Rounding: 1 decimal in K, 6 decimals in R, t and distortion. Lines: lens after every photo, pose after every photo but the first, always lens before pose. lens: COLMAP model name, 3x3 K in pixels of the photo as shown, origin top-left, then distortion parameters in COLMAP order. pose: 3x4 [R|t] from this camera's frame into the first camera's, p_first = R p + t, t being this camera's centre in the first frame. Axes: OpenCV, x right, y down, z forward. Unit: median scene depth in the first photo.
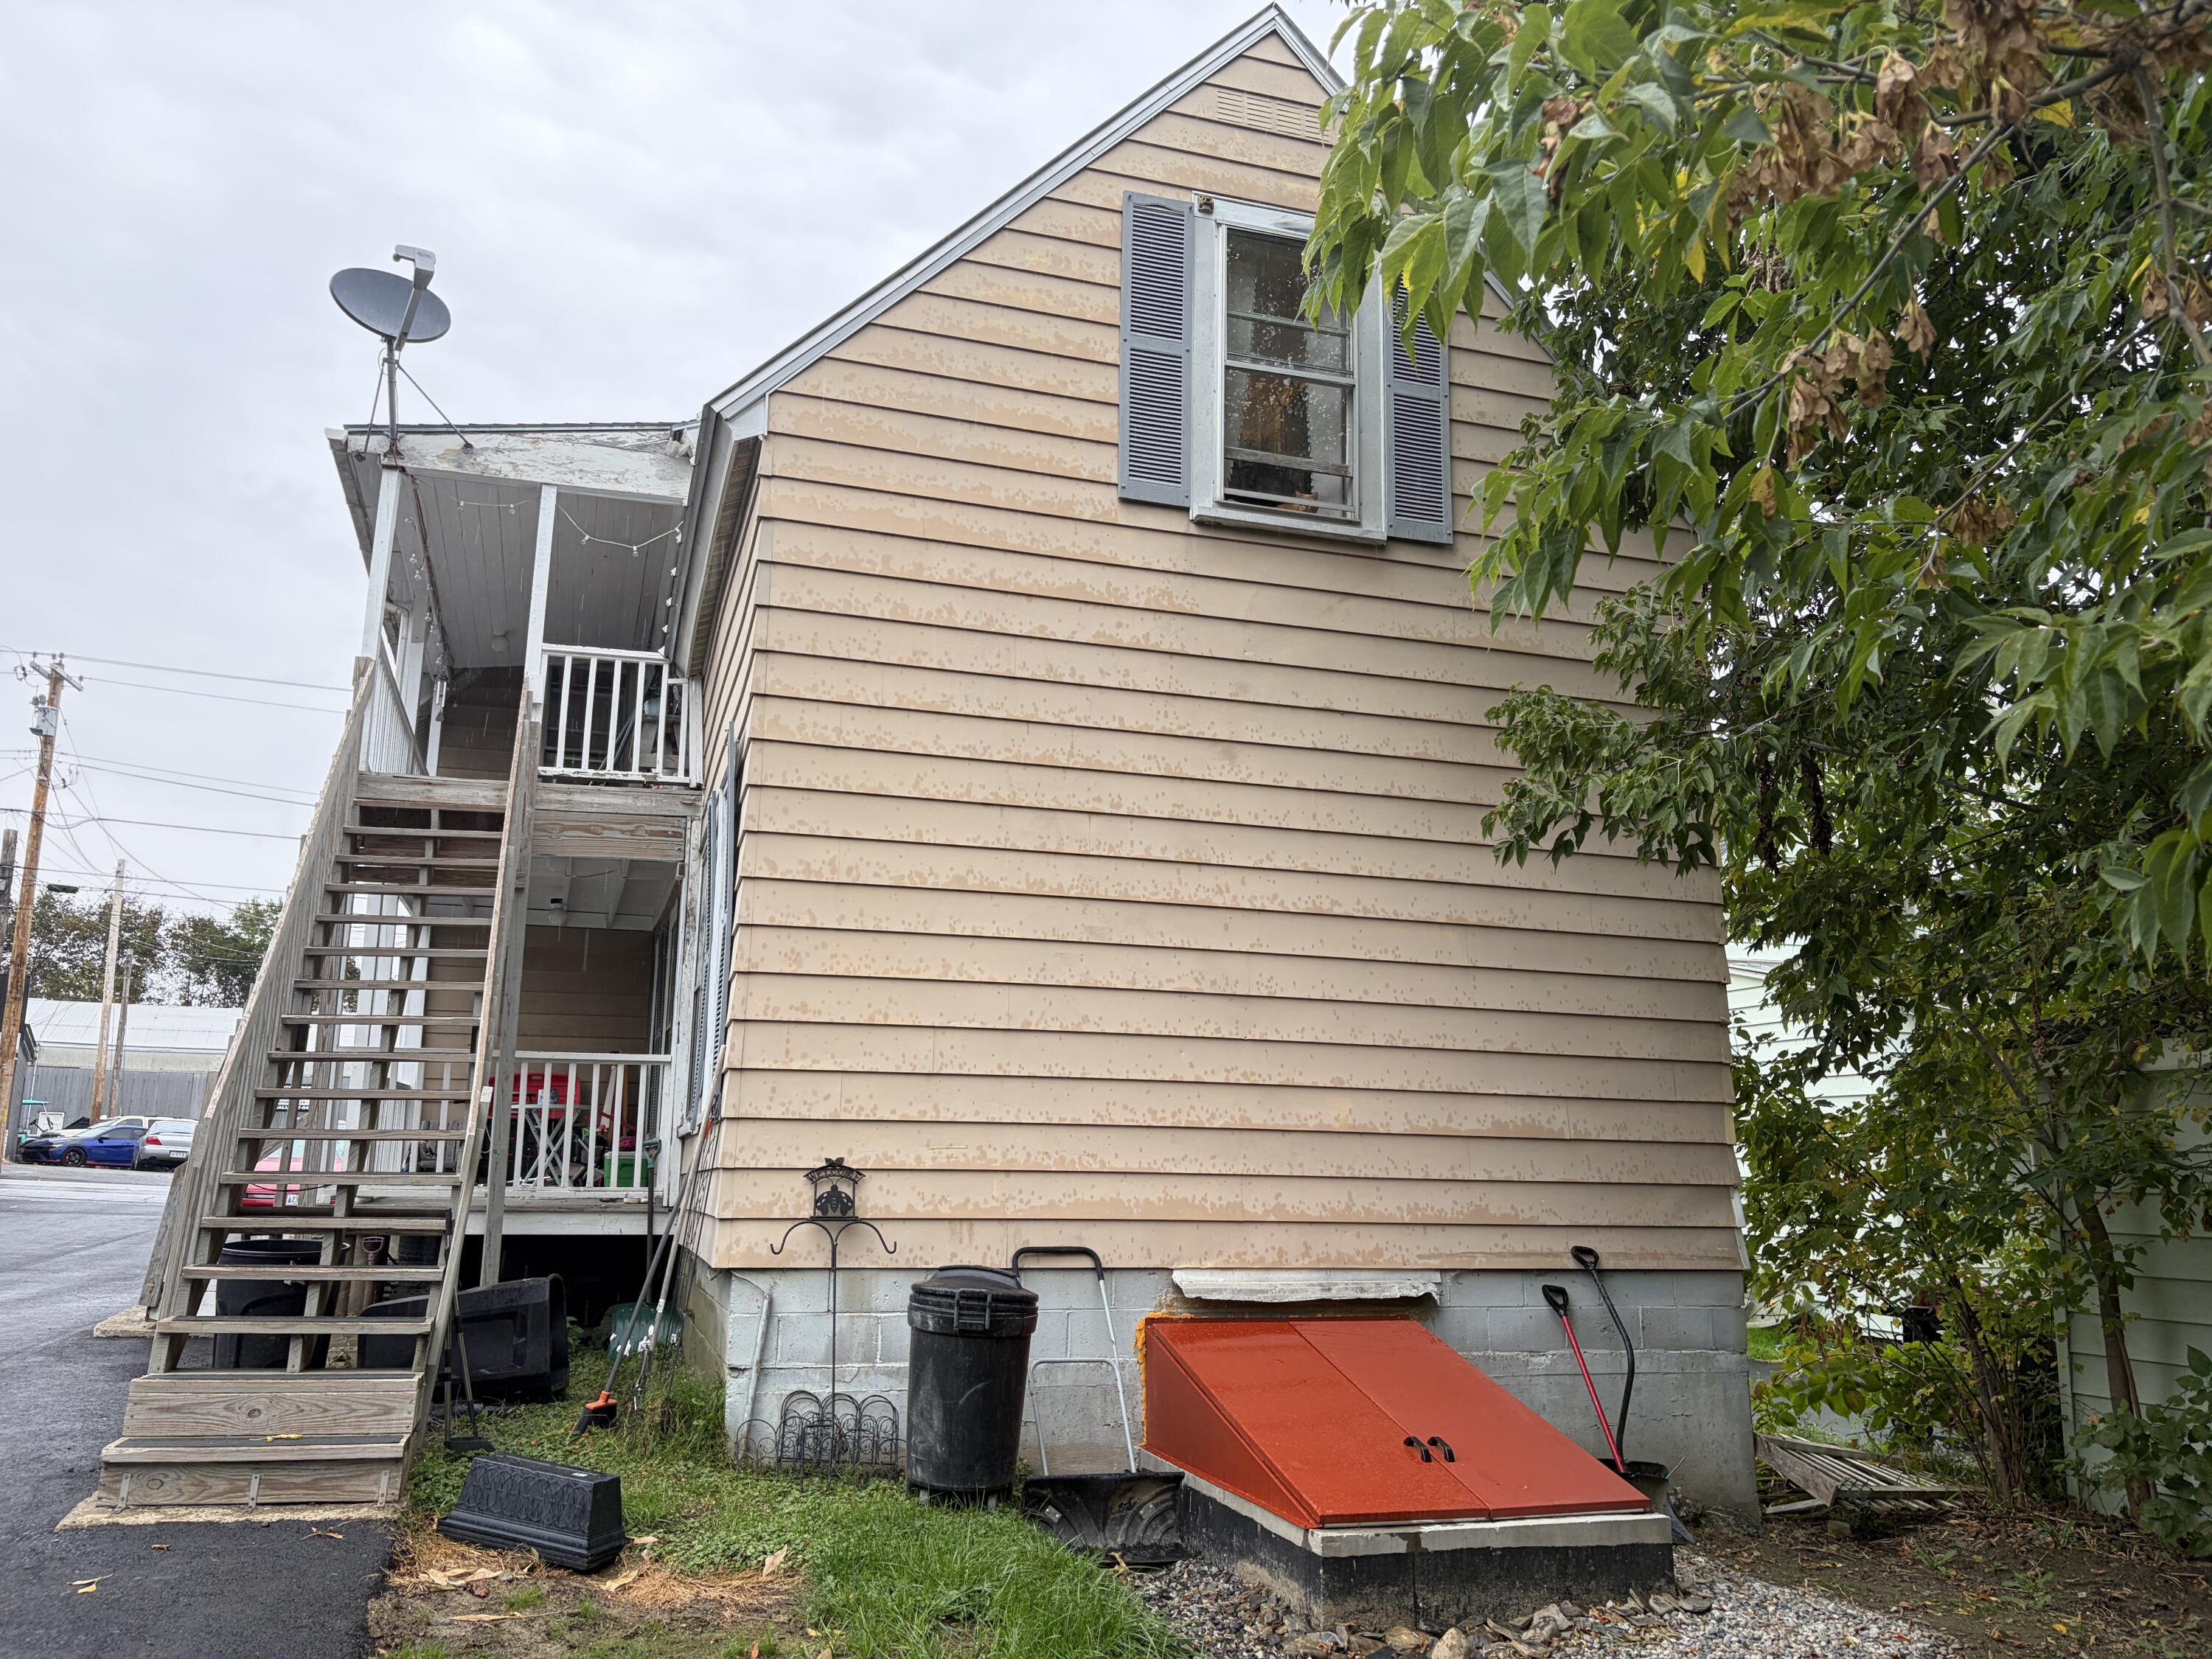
lens RADIAL K [[1637.1, 0, 1106.0], [0, 1637.1, 829.5], [0, 0, 1]] dist [0.094038, -0.095536]
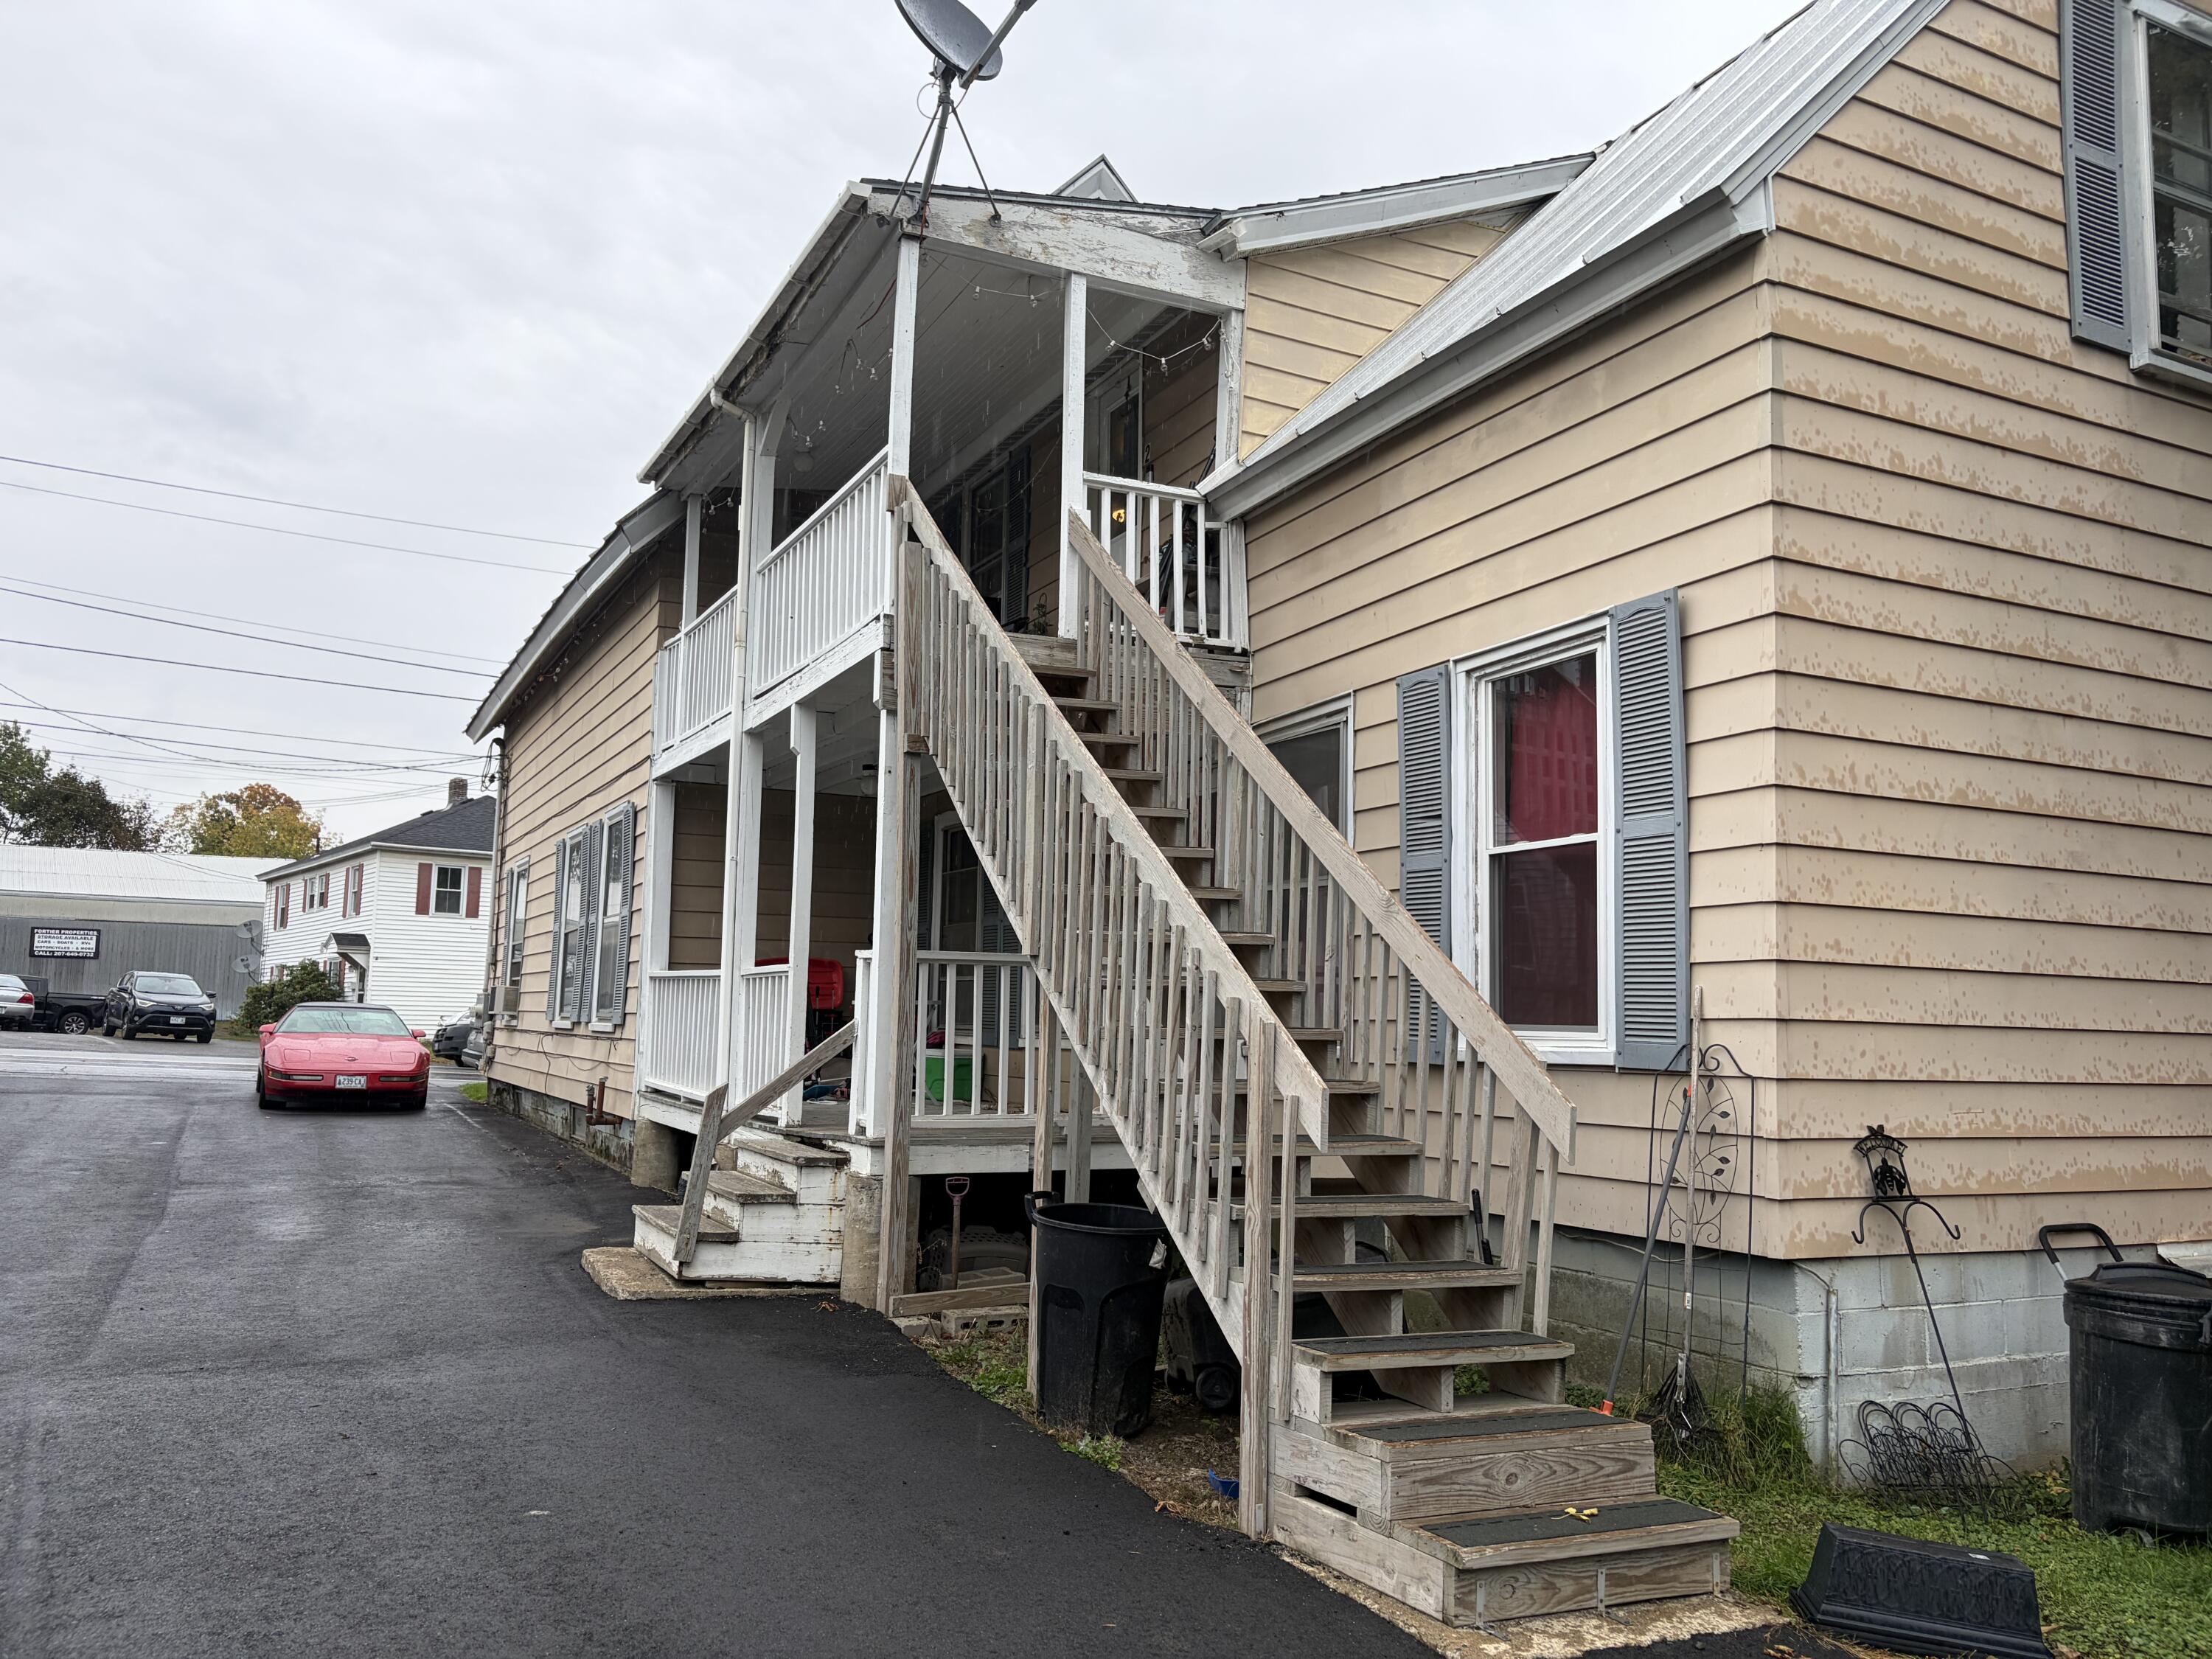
lens RADIAL K [[1625.6, 0, 1106.0], [0, 1625.6, 829.5], [0, 0, 1]] dist [0.091935, -0.065870]
pose [[0.983702, 0.023230, 0.178299, -0.640784], [-0.039297, 0.995423, 0.087118, -0.006909], [-0.175460, -0.092705, 0.980112, 0.238577]]
